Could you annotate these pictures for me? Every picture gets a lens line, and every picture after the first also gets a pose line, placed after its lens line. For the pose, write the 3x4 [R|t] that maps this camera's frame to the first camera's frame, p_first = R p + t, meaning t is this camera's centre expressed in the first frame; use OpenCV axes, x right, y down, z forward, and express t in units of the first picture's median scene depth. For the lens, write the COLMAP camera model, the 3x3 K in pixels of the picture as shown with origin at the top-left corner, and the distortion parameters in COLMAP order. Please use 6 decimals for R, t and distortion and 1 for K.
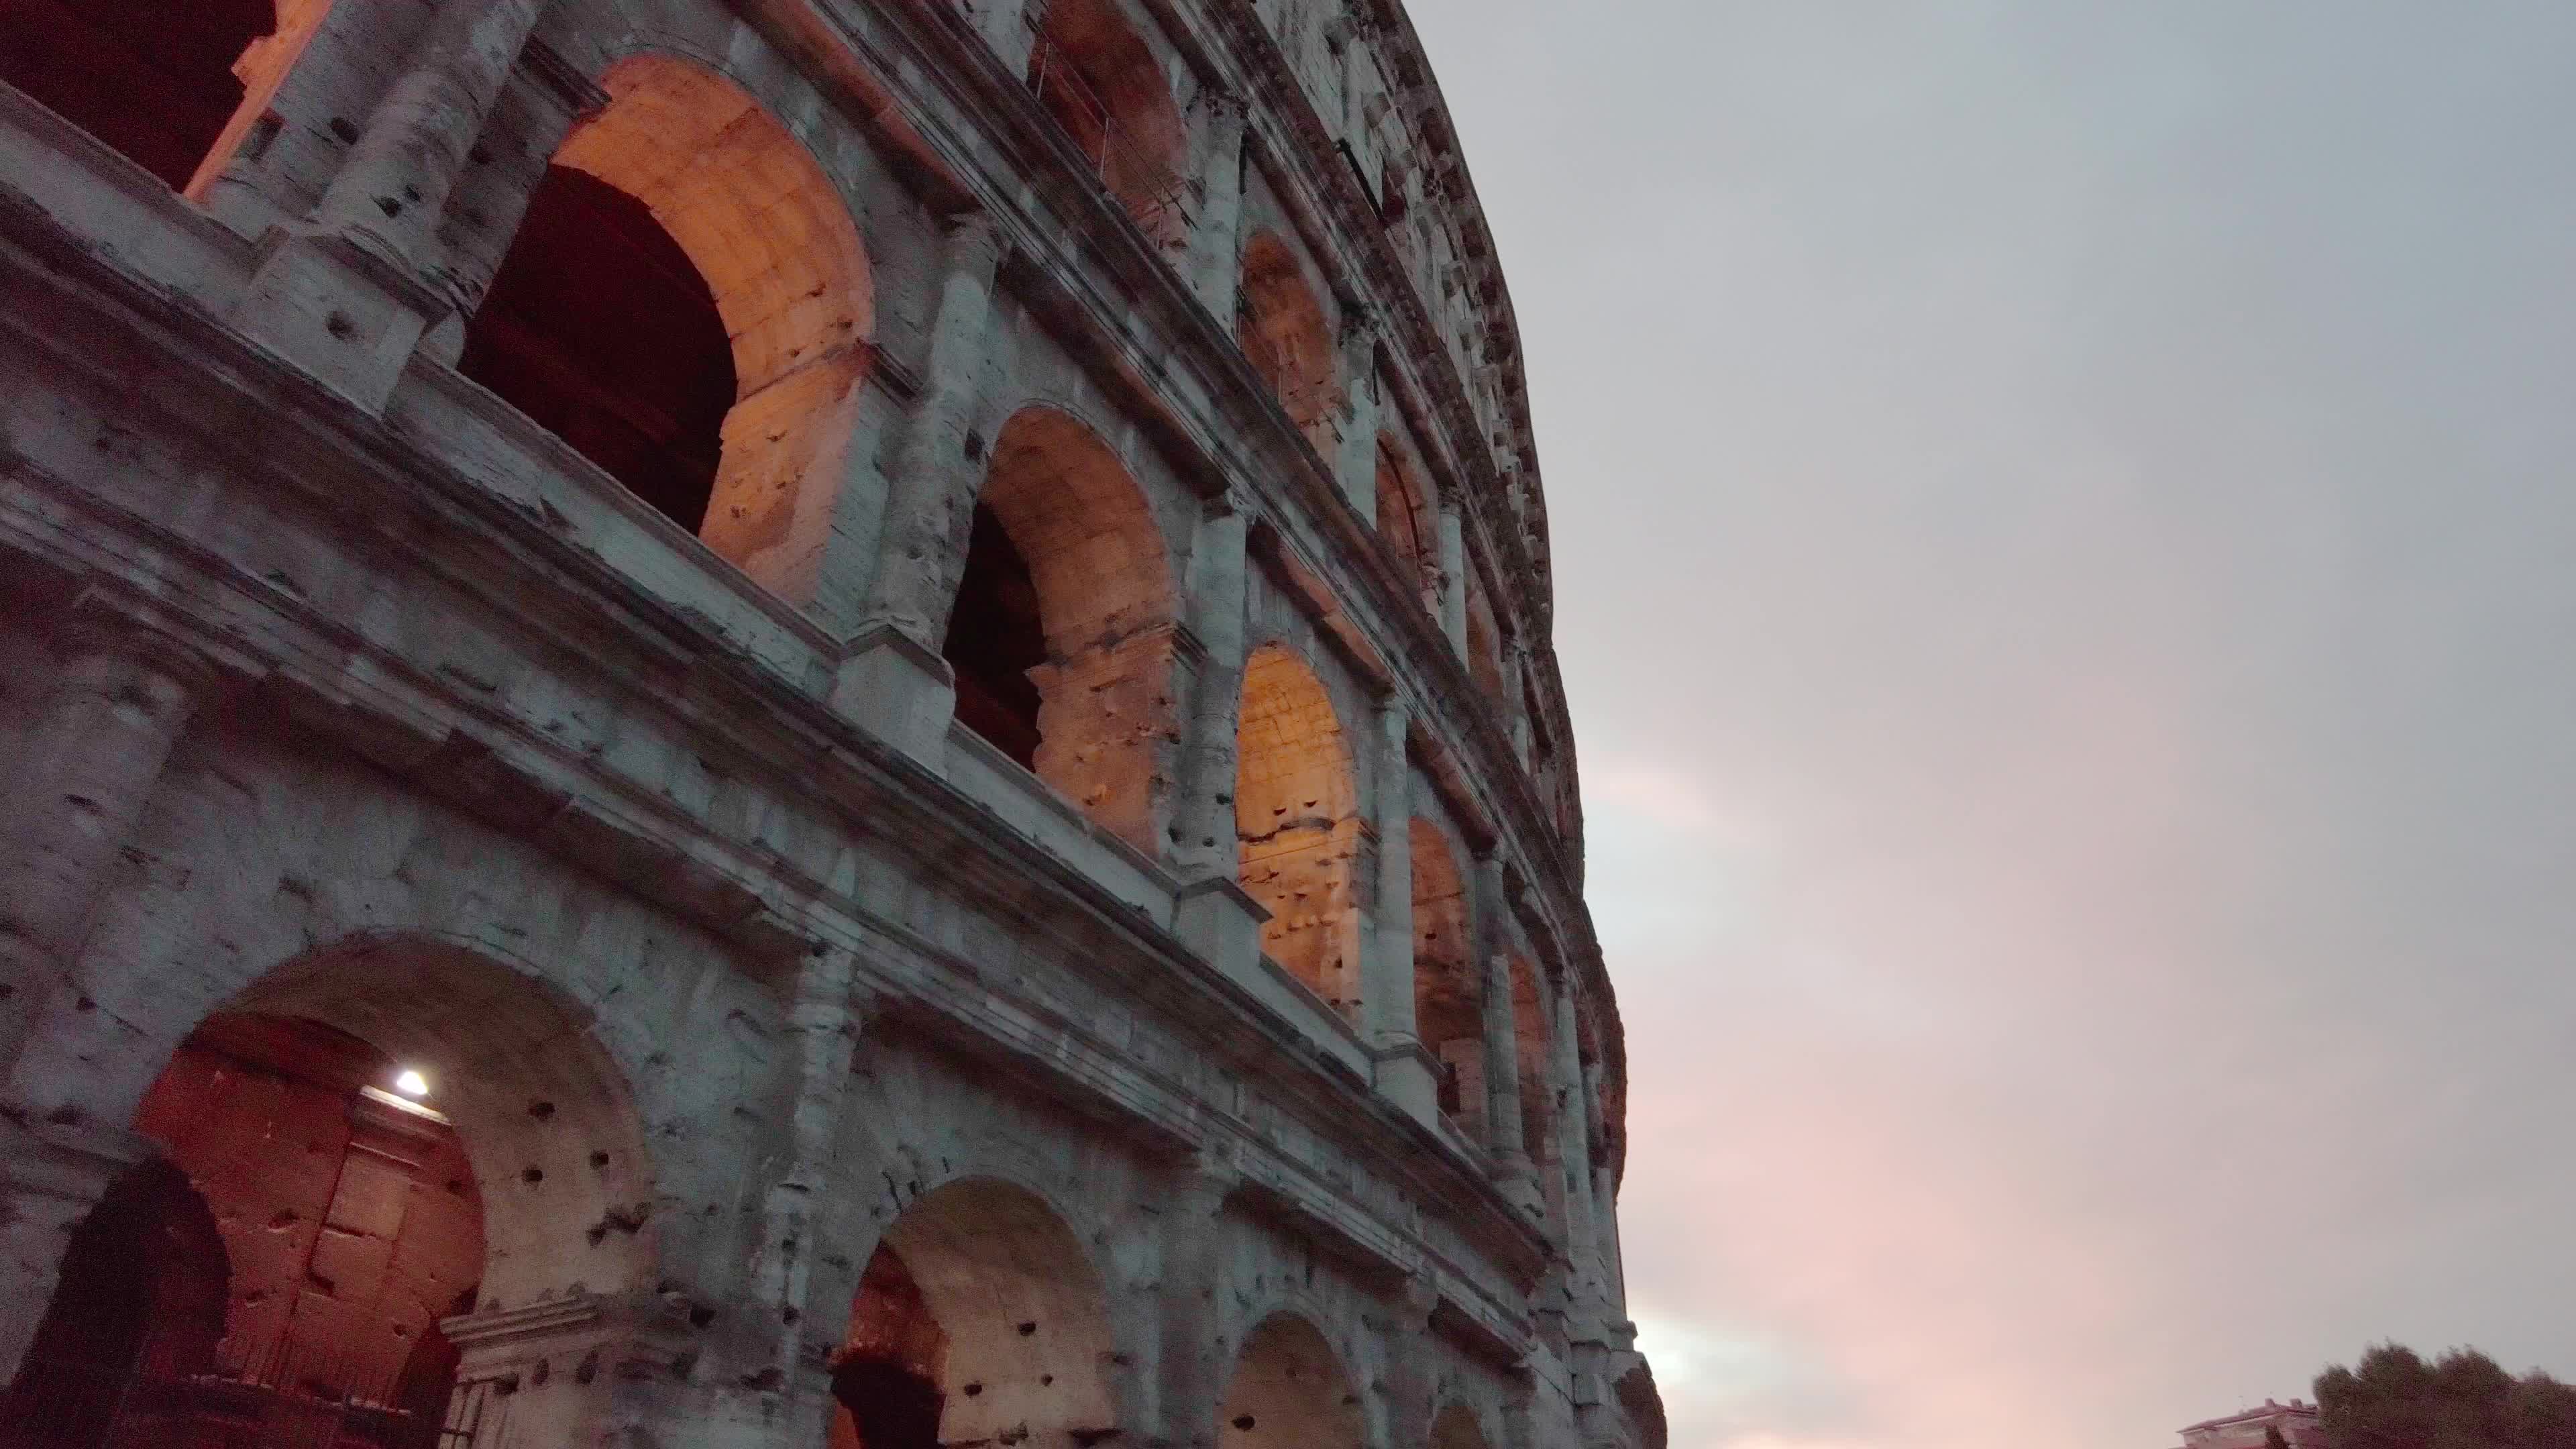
lens RADIAL K [[1521.0, 0, 1288.0], [0, 1521.0, 724.5], [0, 0, 1]] dist [0.087067, -0.164486]
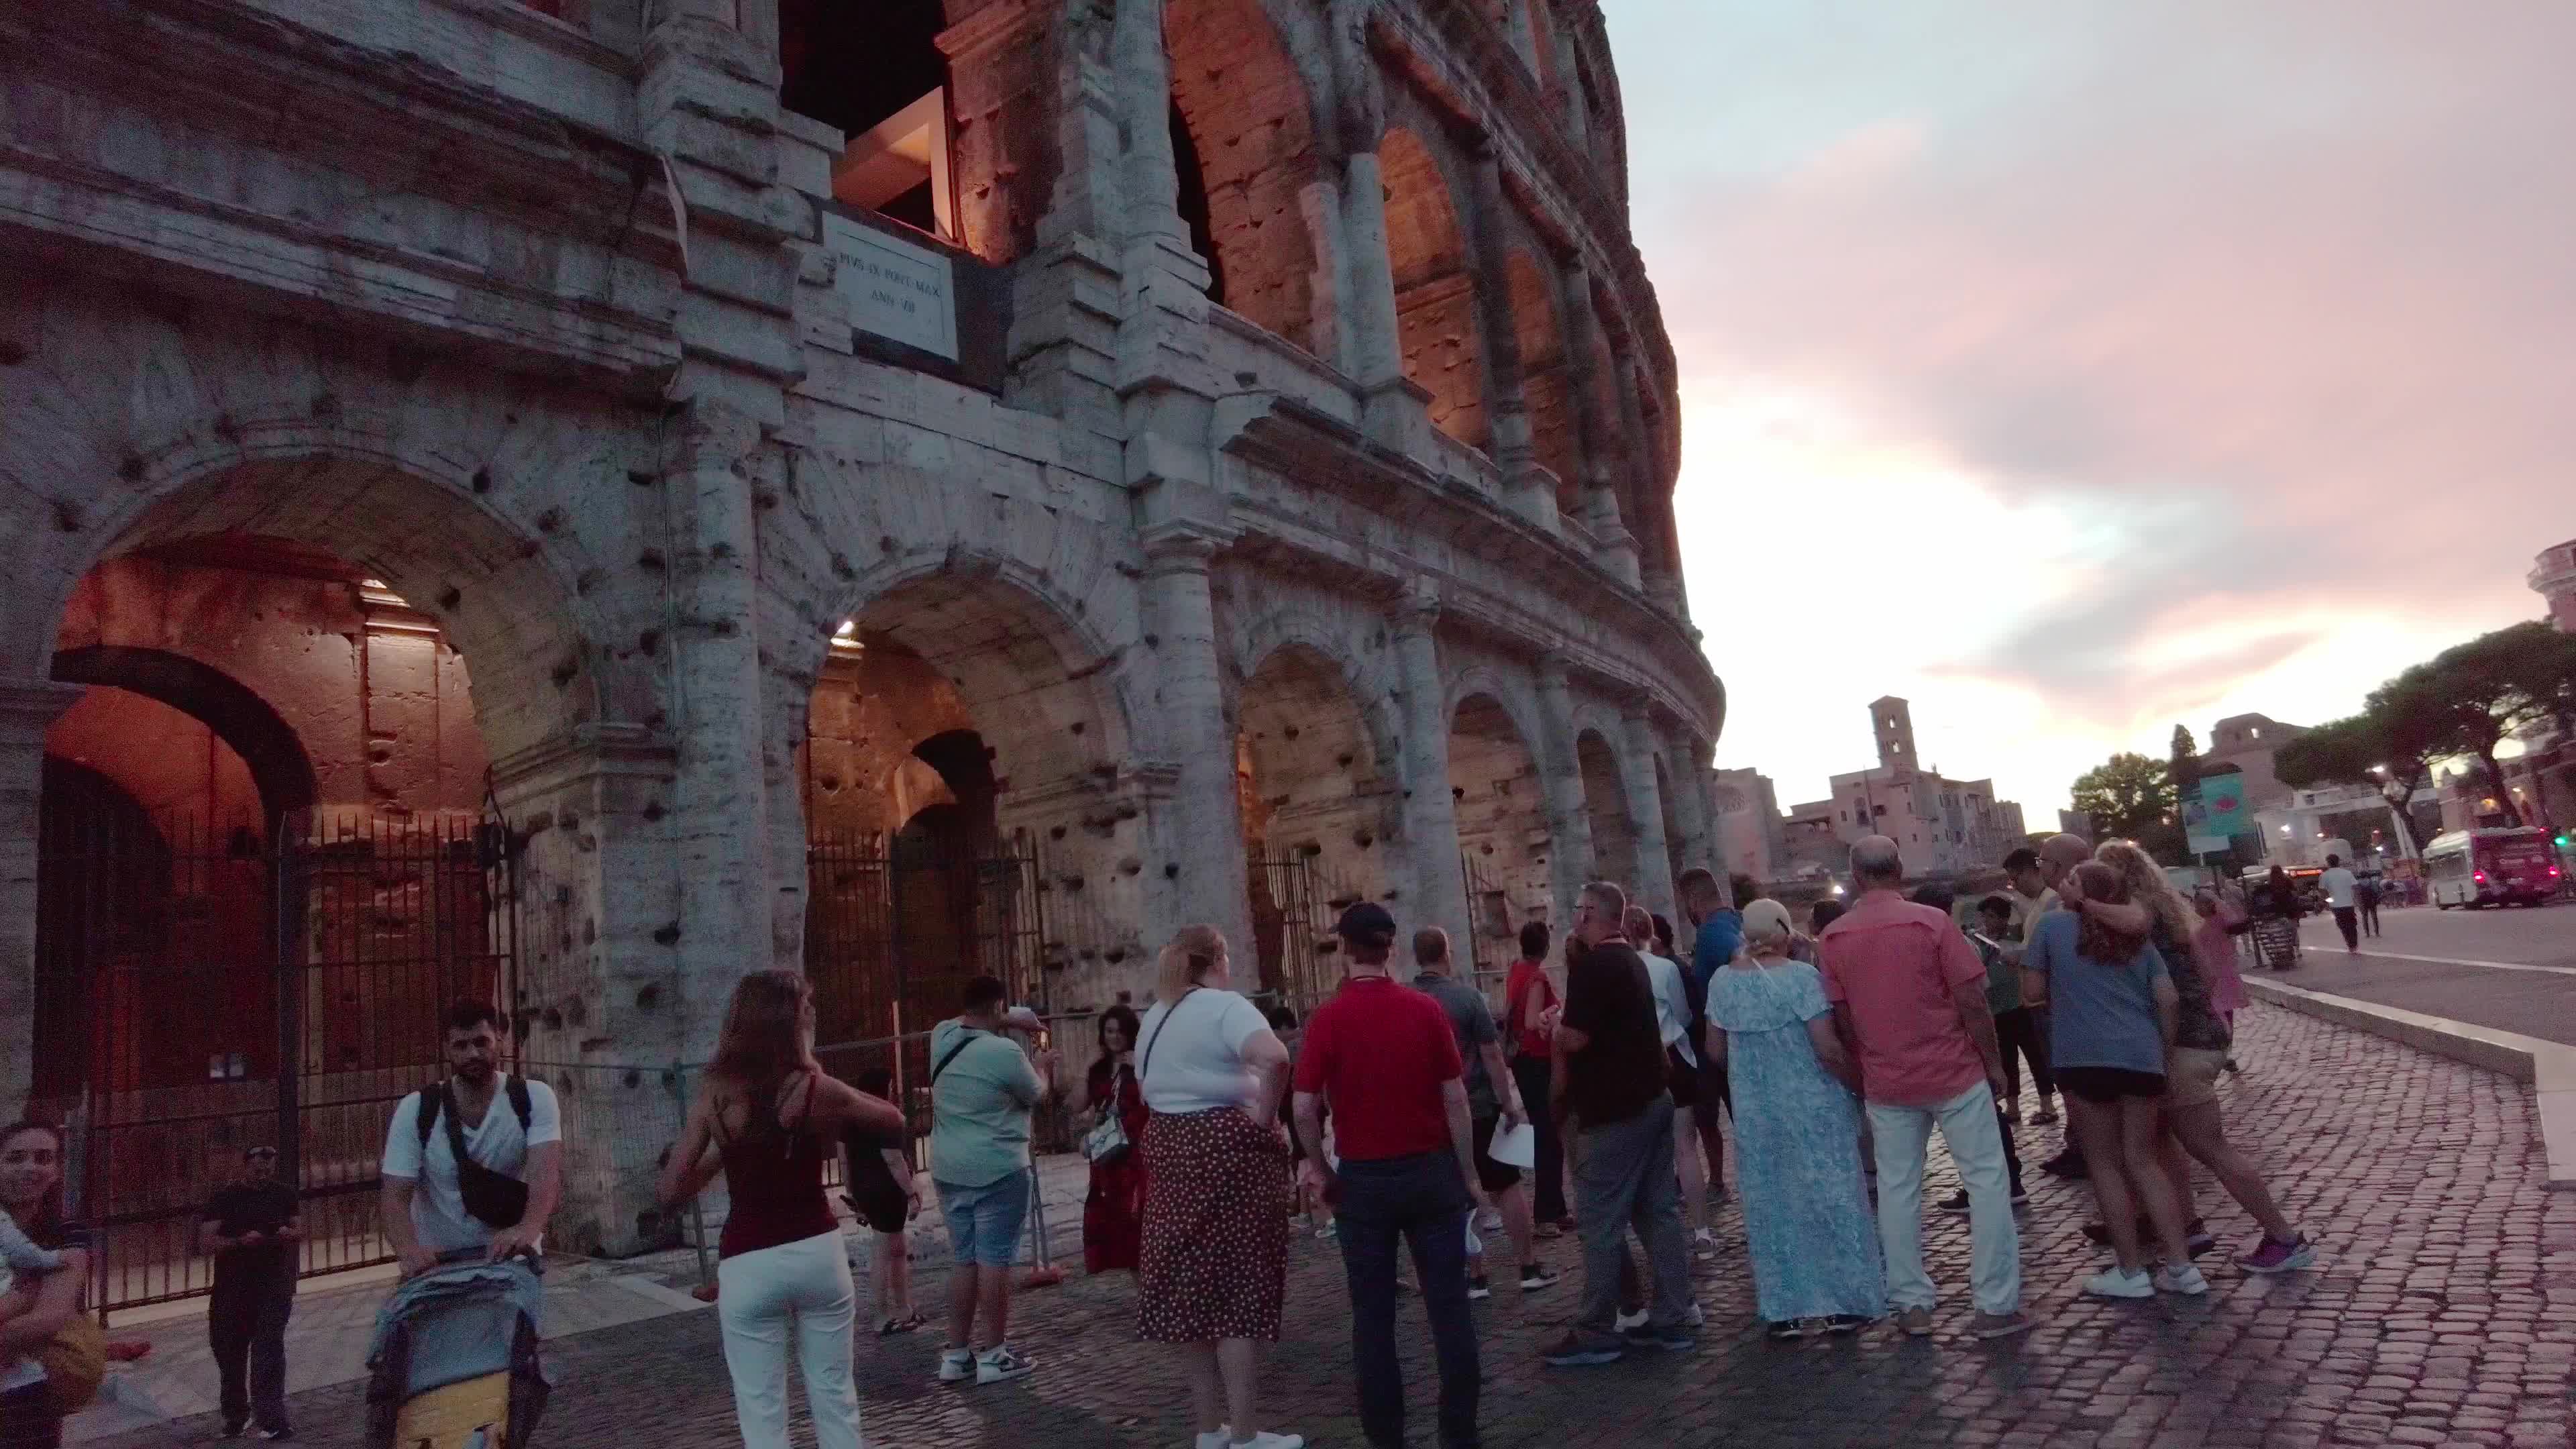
lens RADIAL K [[1521.0, 0, 1288.0], [0, 1521.0, 724.5], [0, 0, 1]] dist [0.087067, -0.164486]
pose [[0.991180, -0.125684, -0.042028, -0.110785], [0.132057, 0.910089, 0.392809, -0.125888], [-0.011120, -0.394894, 0.918659, -0.205326]]
